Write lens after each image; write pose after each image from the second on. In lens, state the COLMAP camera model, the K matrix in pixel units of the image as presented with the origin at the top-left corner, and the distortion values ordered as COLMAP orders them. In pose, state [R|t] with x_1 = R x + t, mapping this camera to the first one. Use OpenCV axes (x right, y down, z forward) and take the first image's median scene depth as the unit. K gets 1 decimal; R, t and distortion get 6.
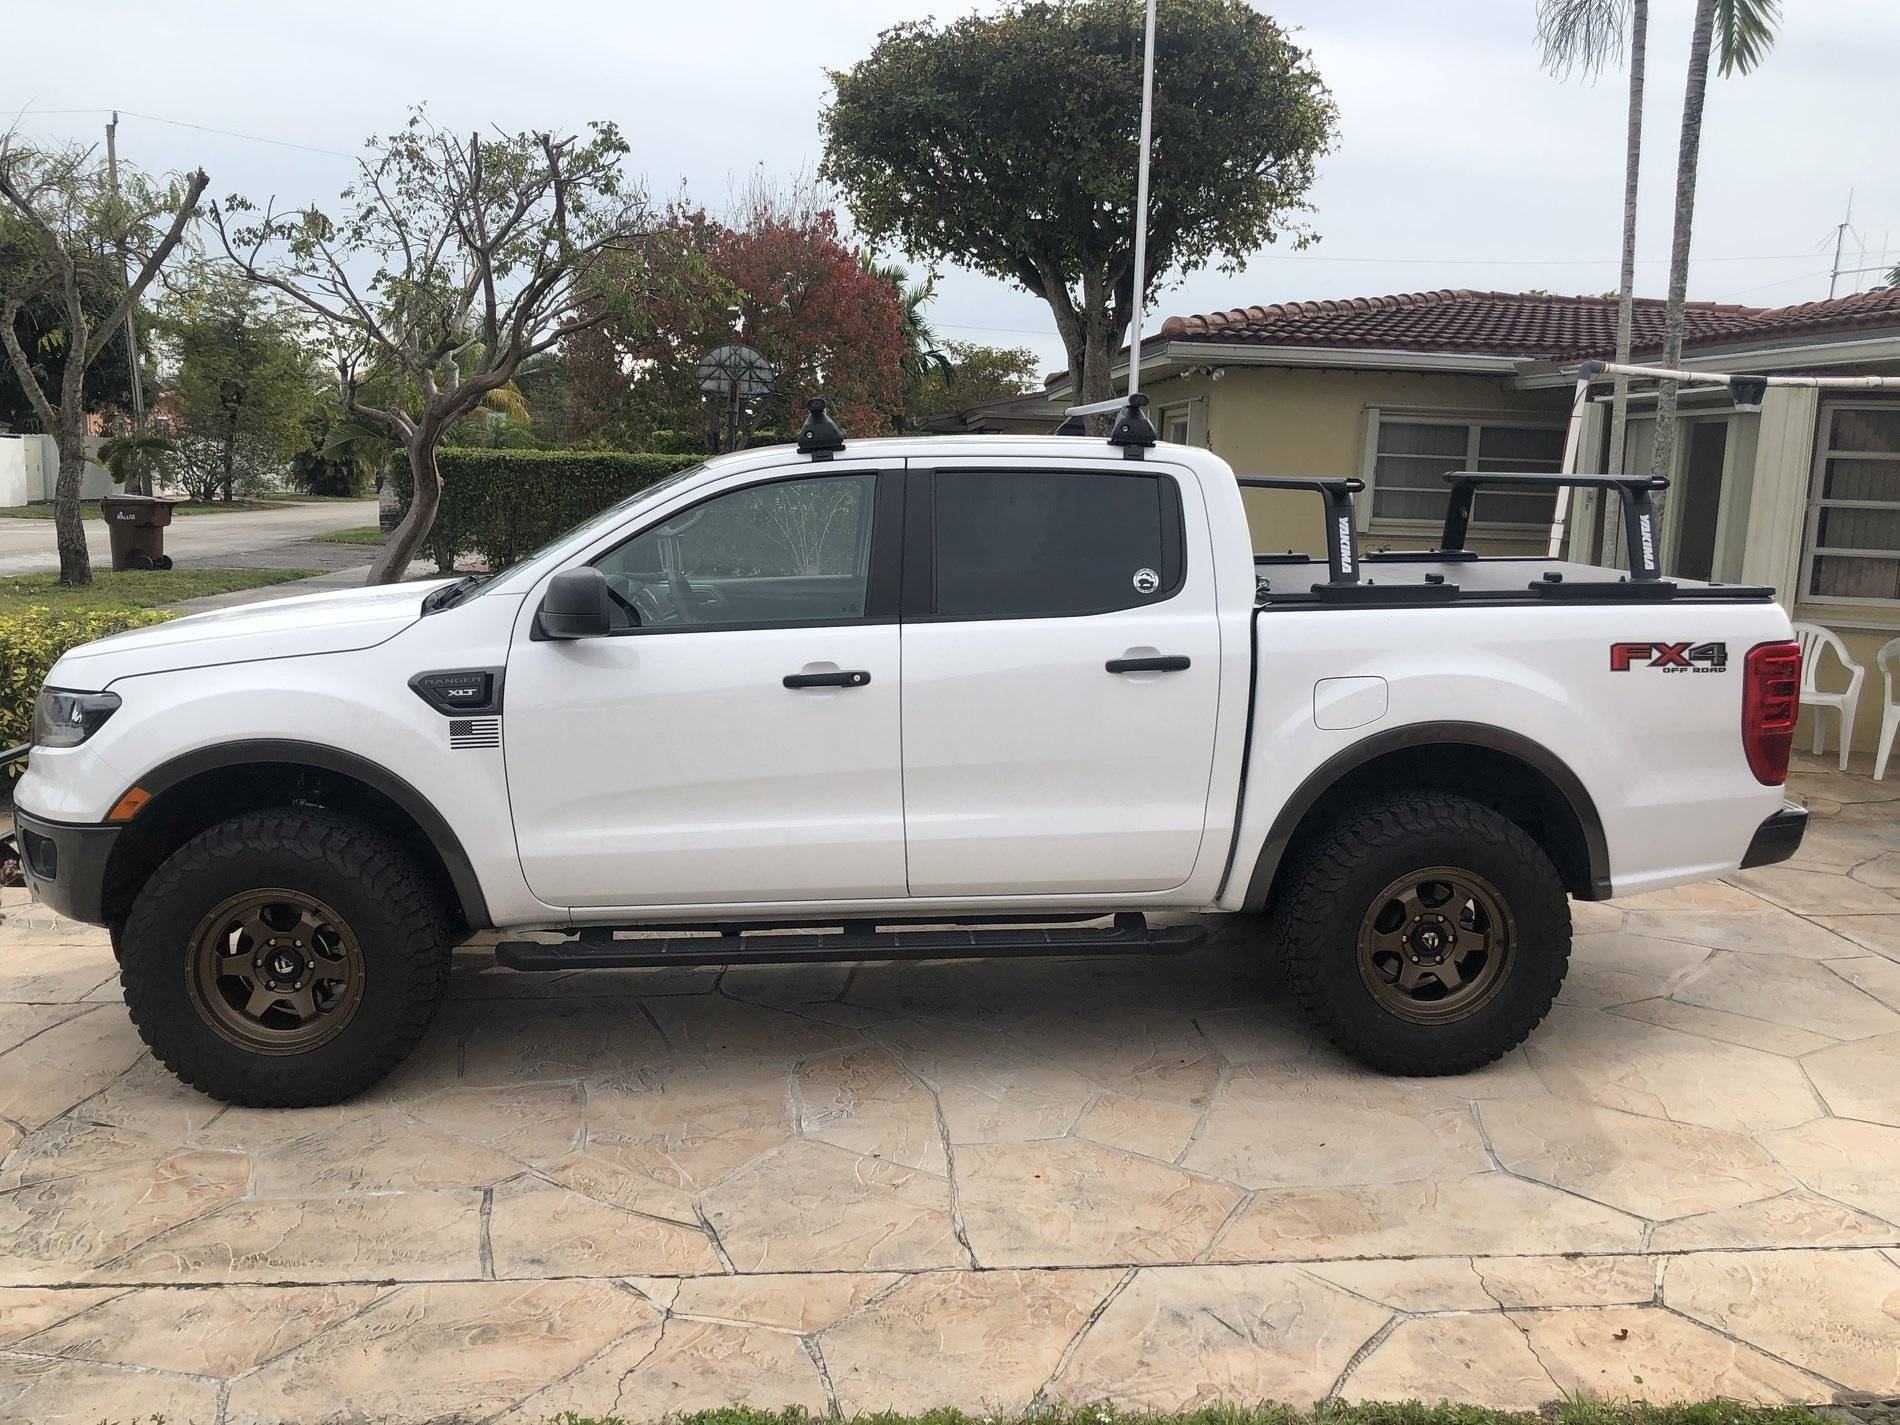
lens RADIAL K [[1539.9, 0, 987.7], [0, 1539.9, 721.1], [0, 0, 1]] dist [0.014722, 0.017032]
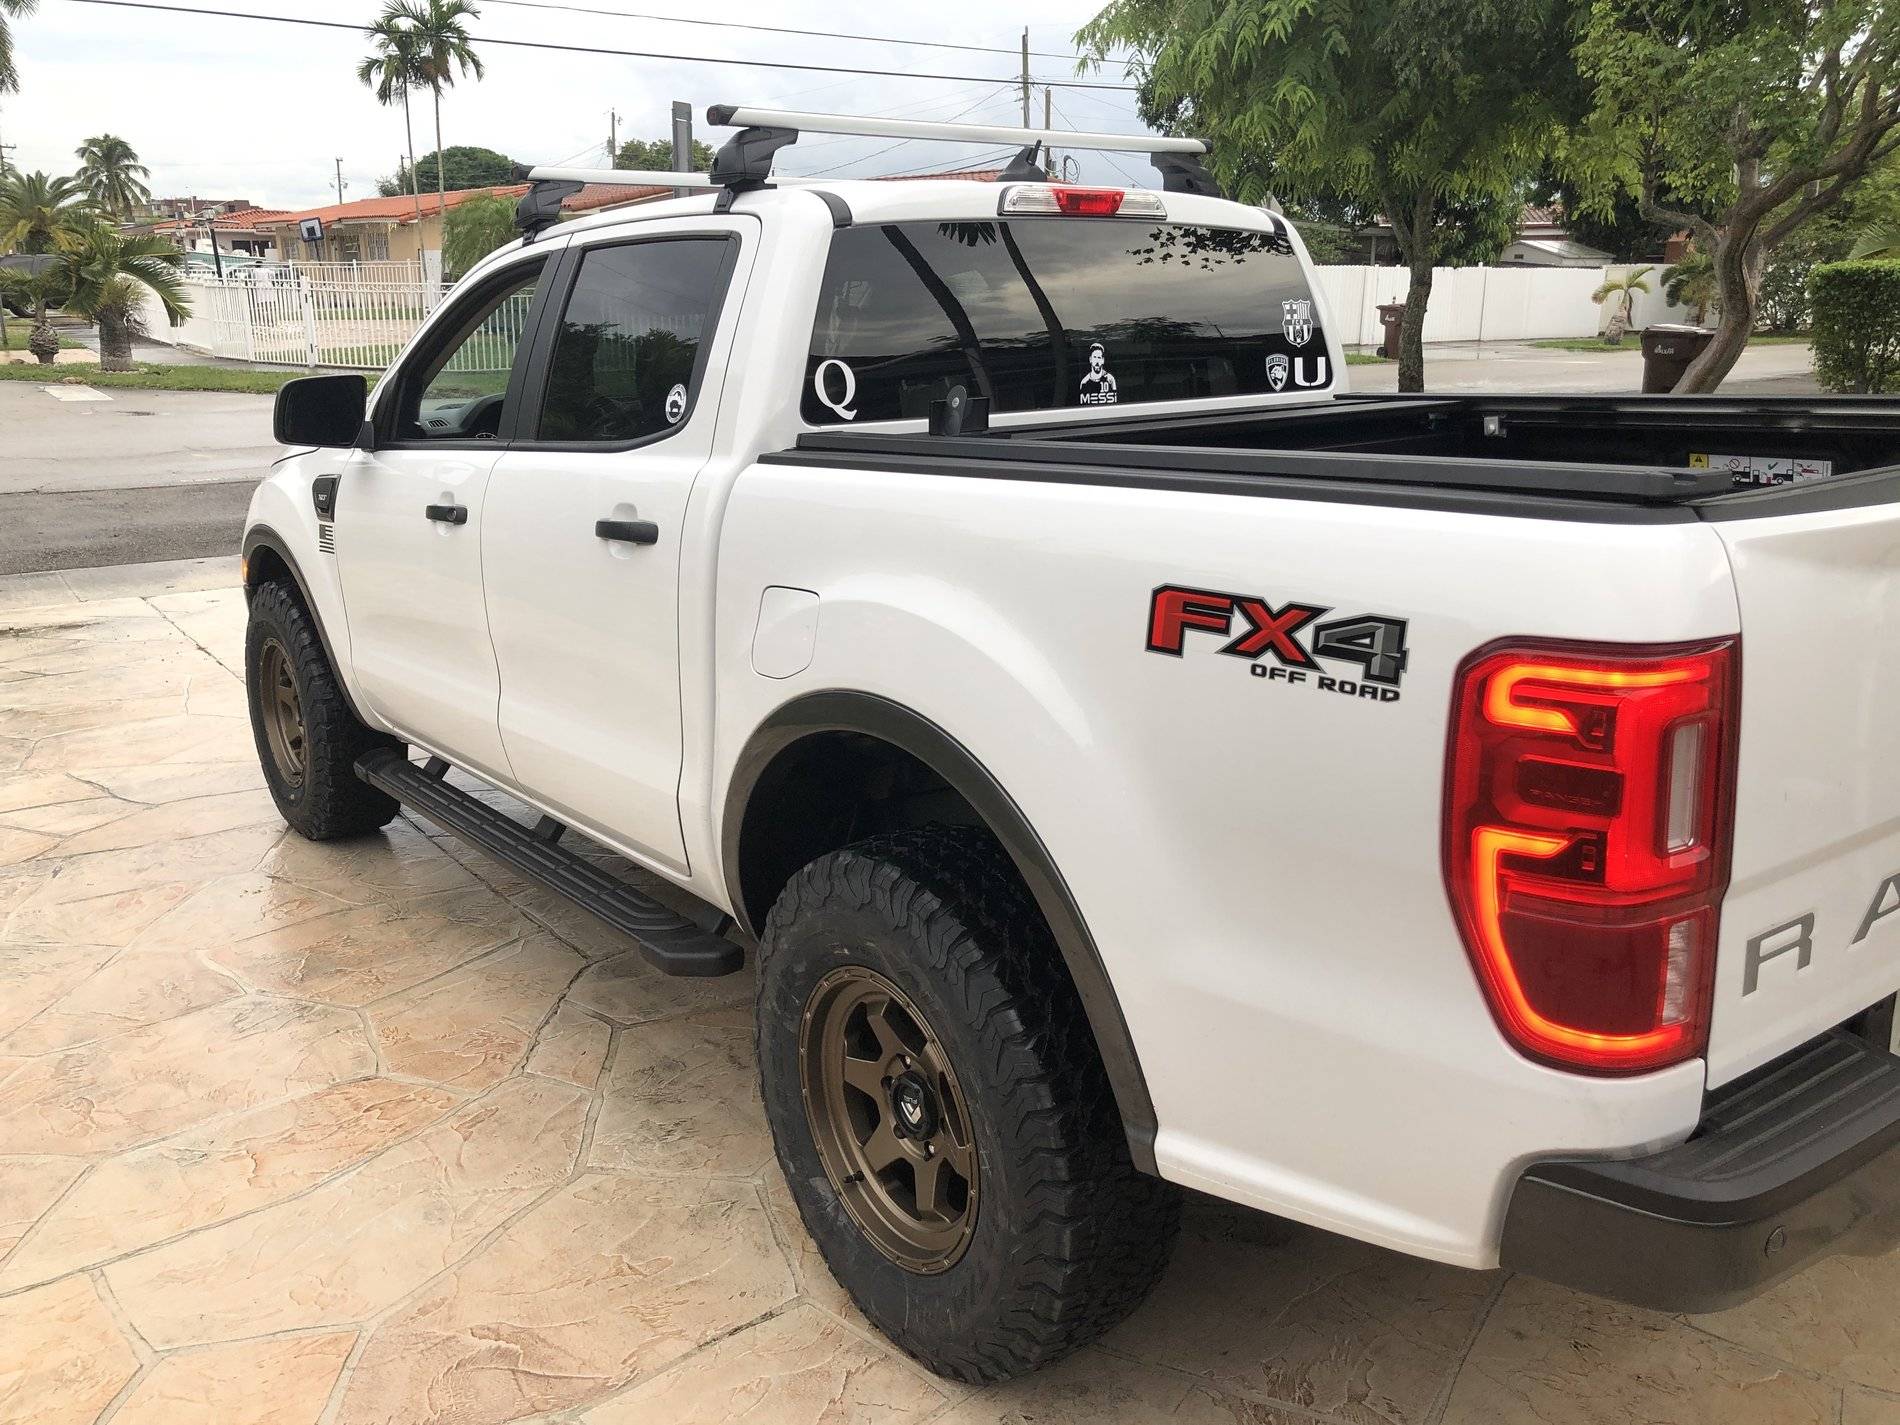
lens RADIAL K [[1539.9, 0, 953.4], [0, 1539.9, 695.4], [0, 0, 1]] dist [0.014722, 0.017032]
pose [[0.546564, 0.174436, -0.819048, 0.722435], [-0.102274, 0.984647, 0.141454, -0.074203], [0.831148, 0.006454, 0.556013, 0.743291]]
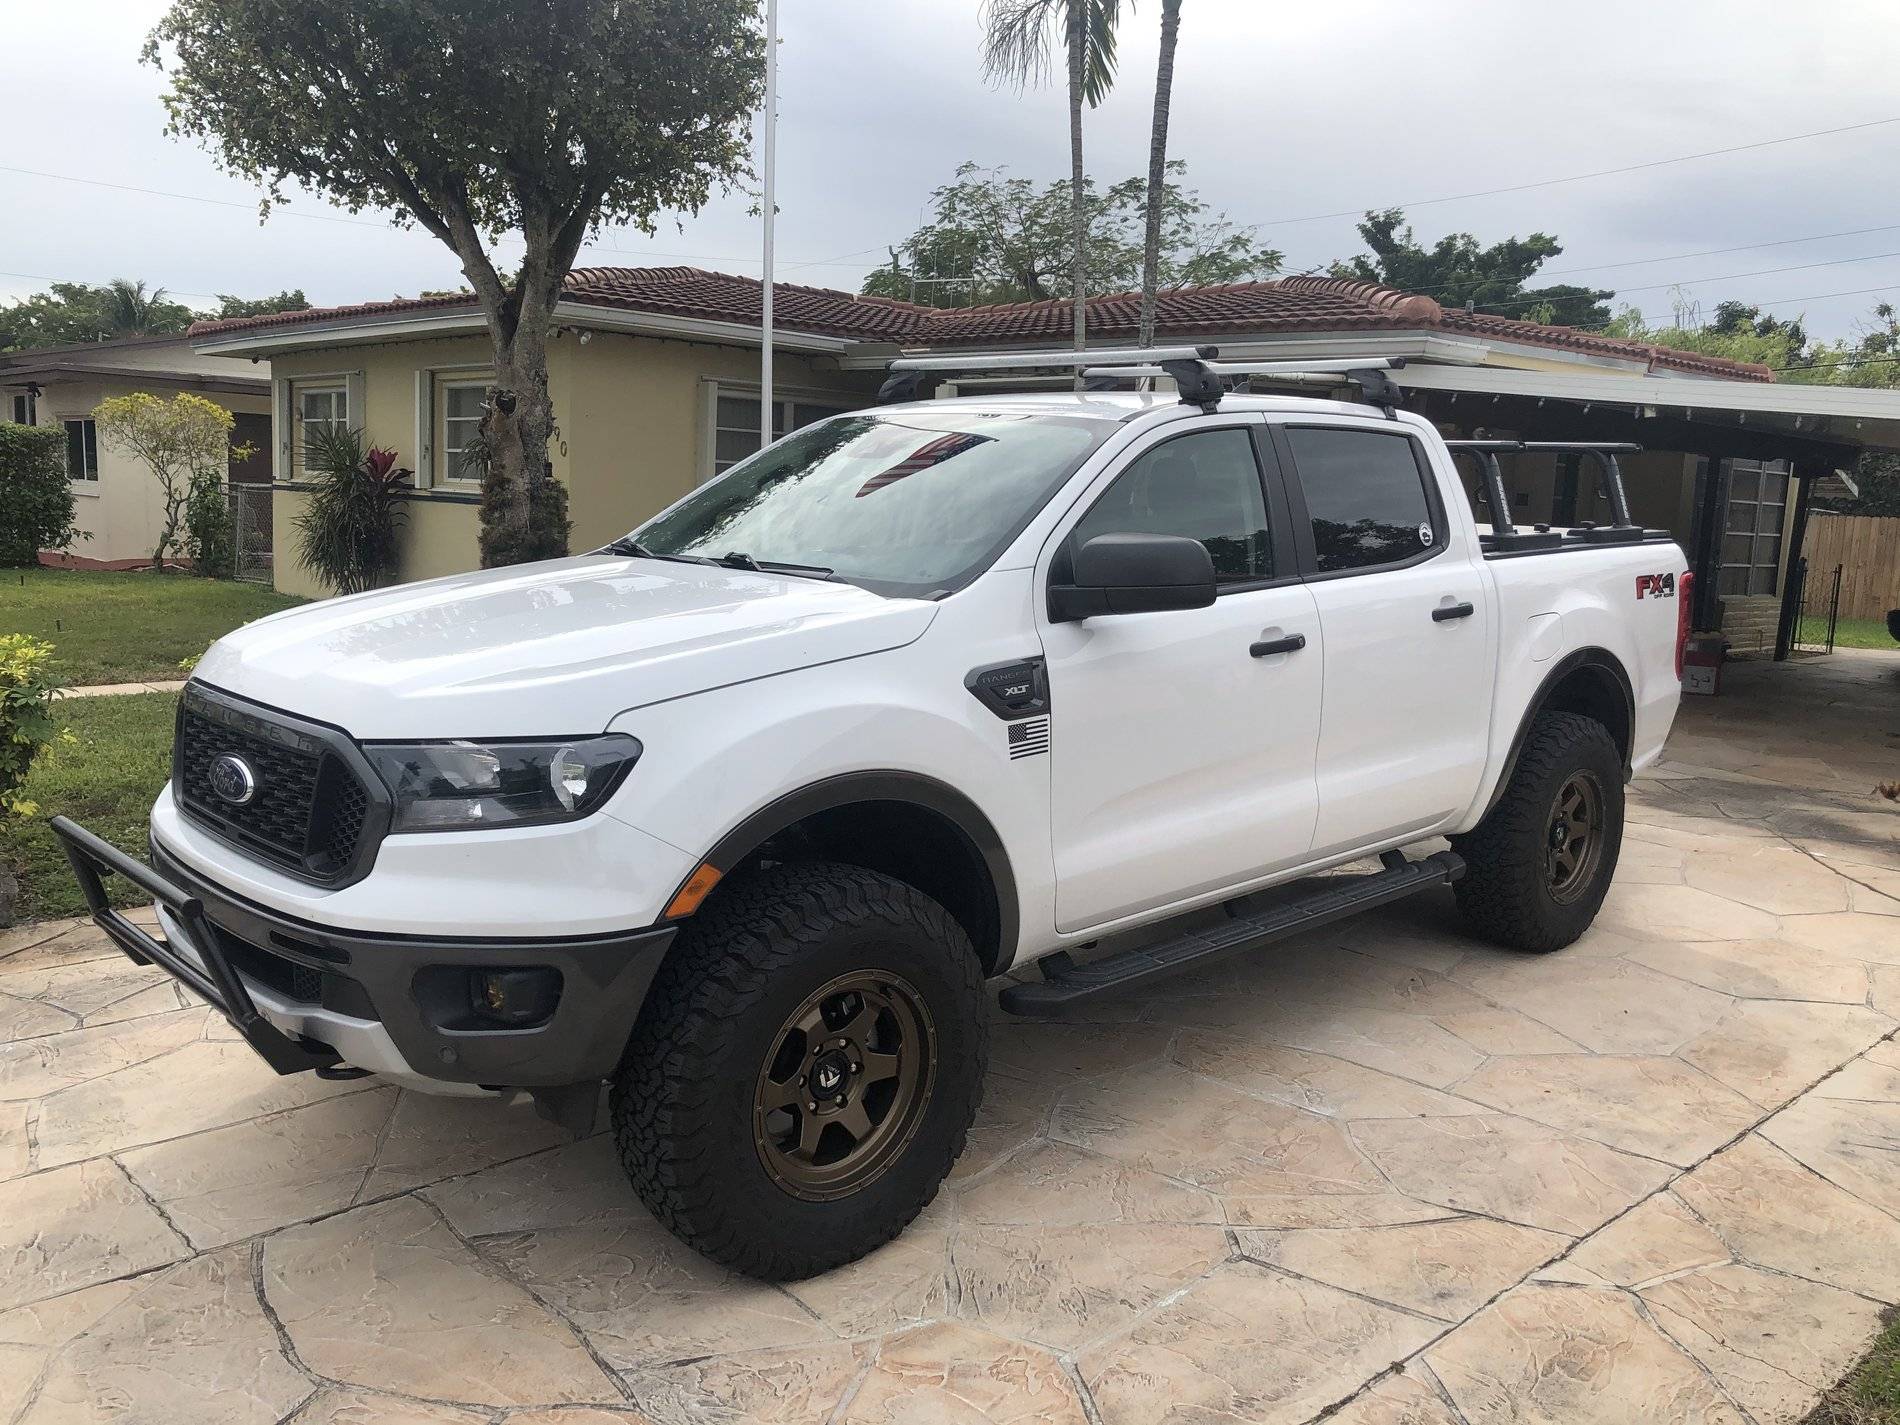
lens RADIAL K [[1539.9, 0, 912.8], [0, 1539.9, 738.5], [0, 0, 1]] dist [0.014722, 0.017032]
pose [[0.781205, -0.102315, 0.615833, -0.852615], [0.088035, 0.994675, 0.053581, -0.039659], [-0.618036, 0.012358, 0.786053, 0.385677]]
